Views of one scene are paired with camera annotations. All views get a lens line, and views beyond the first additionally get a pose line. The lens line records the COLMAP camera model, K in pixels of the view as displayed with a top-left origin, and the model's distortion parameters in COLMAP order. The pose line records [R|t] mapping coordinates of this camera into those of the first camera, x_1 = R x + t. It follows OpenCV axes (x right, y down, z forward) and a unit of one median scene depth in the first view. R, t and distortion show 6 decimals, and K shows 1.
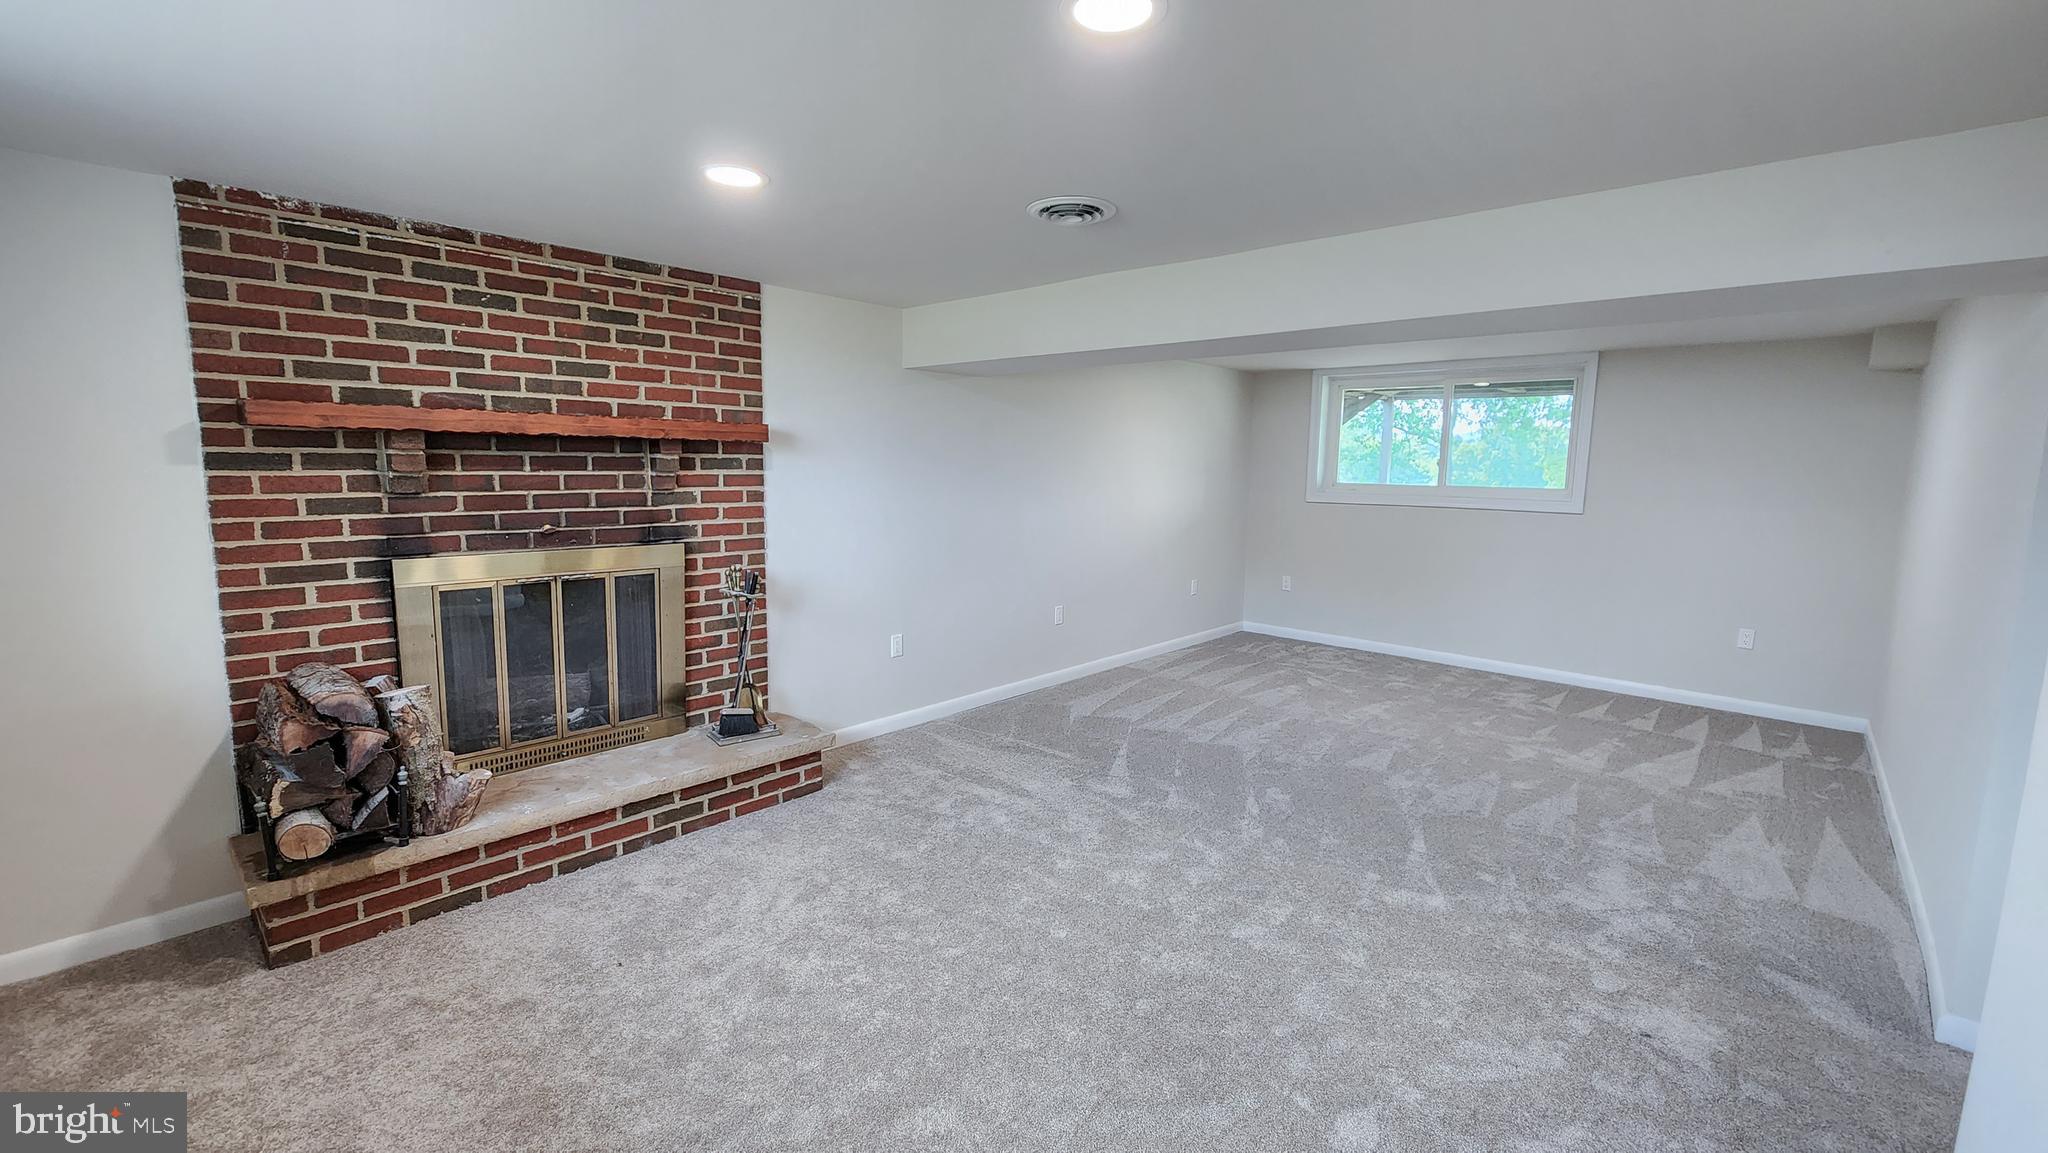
lens RADIAL K [[845.5, 0, 1024.0], [0, 845.5, 576.5], [0, 0, 1]] dist [-0.000176, 0.000430]
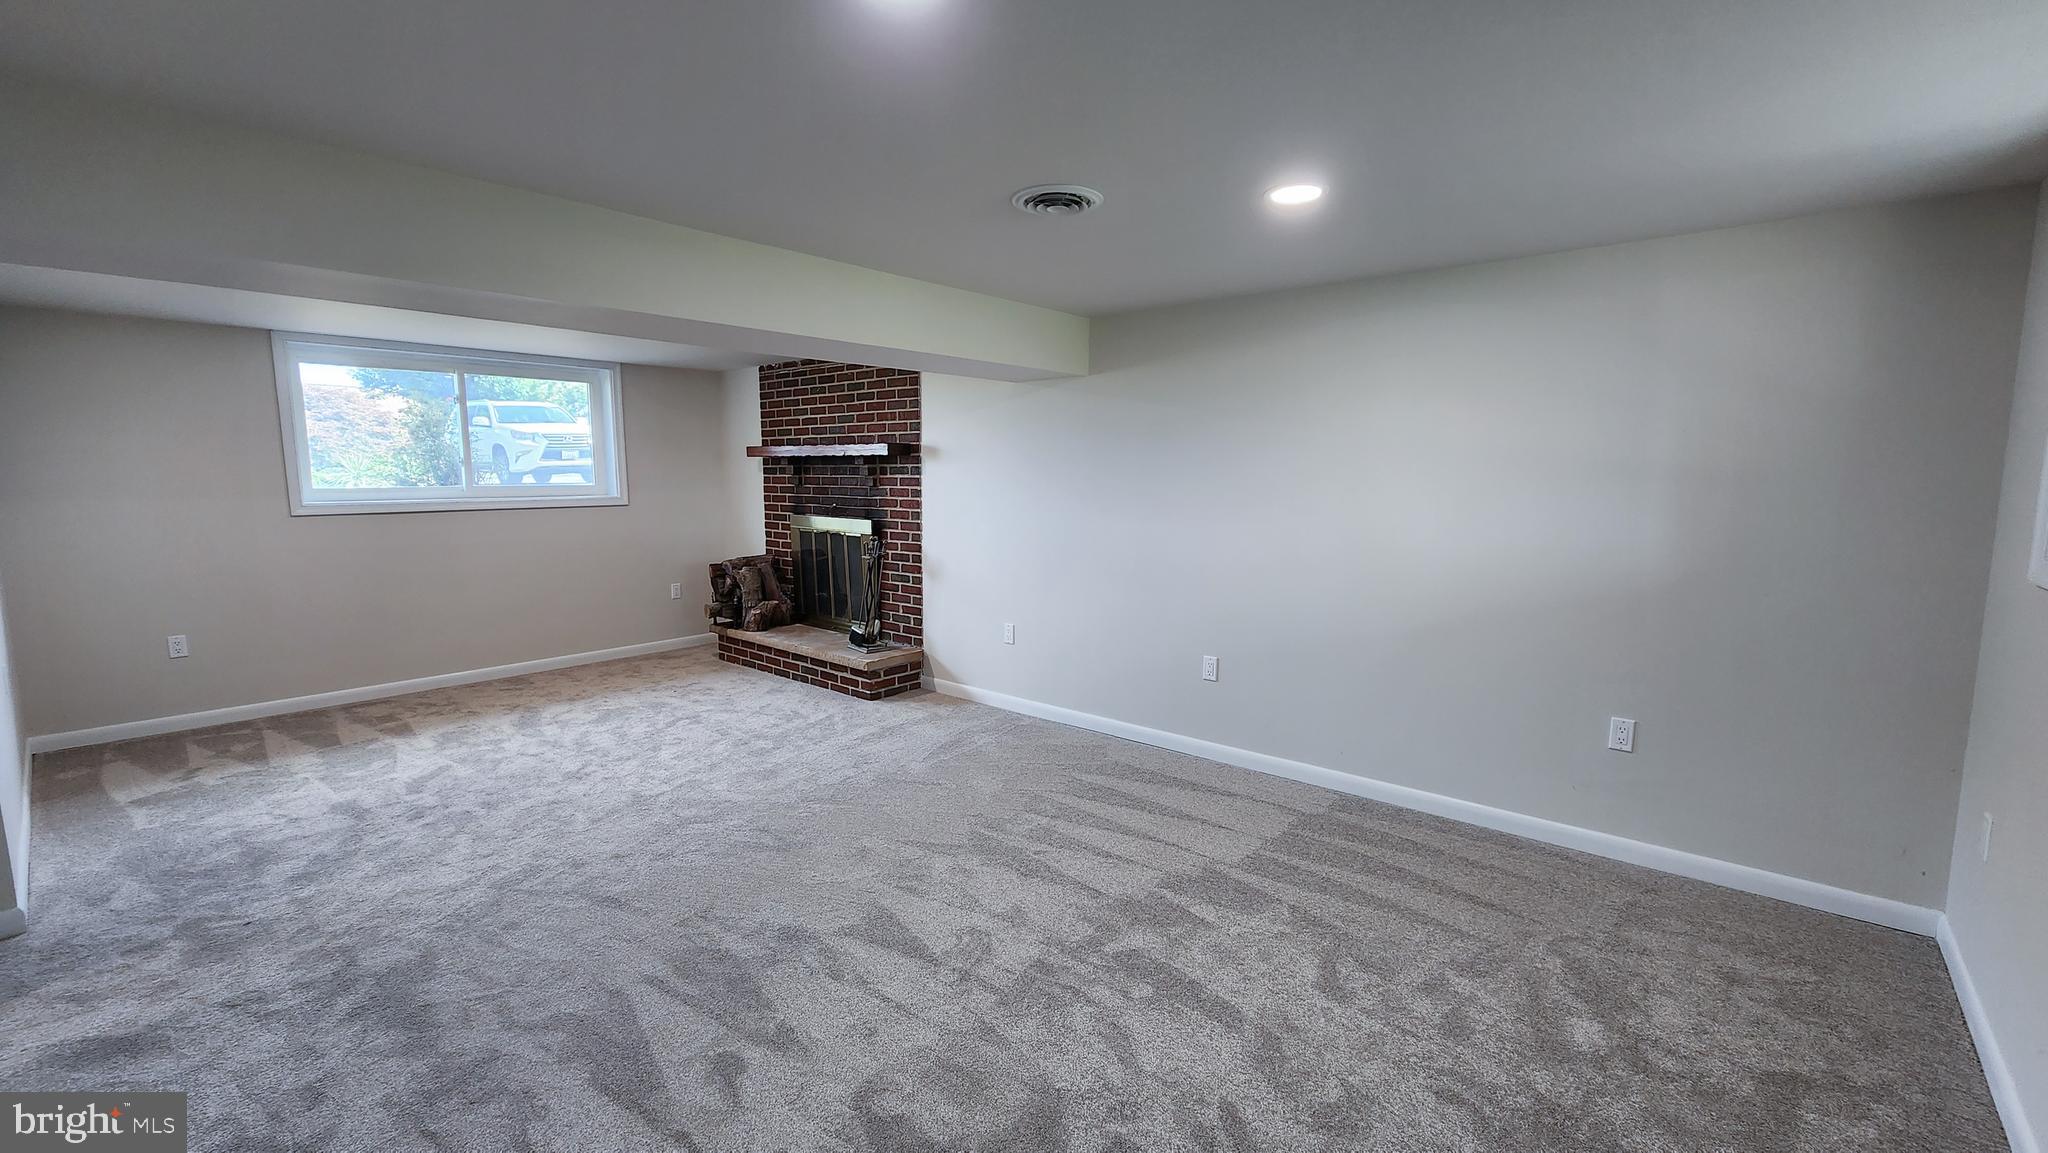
lens RADIAL K [[845.5, 0, 1024.0], [0, 845.5, 576.5], [0, 0, 1]] dist [-0.000176, 0.000430]
pose [[0.022185, 0.110035, -0.993680, 1.485540], [-0.136344, 0.984971, 0.106027, -0.176459], [0.990413, 0.133130, 0.036854, 1.527925]]
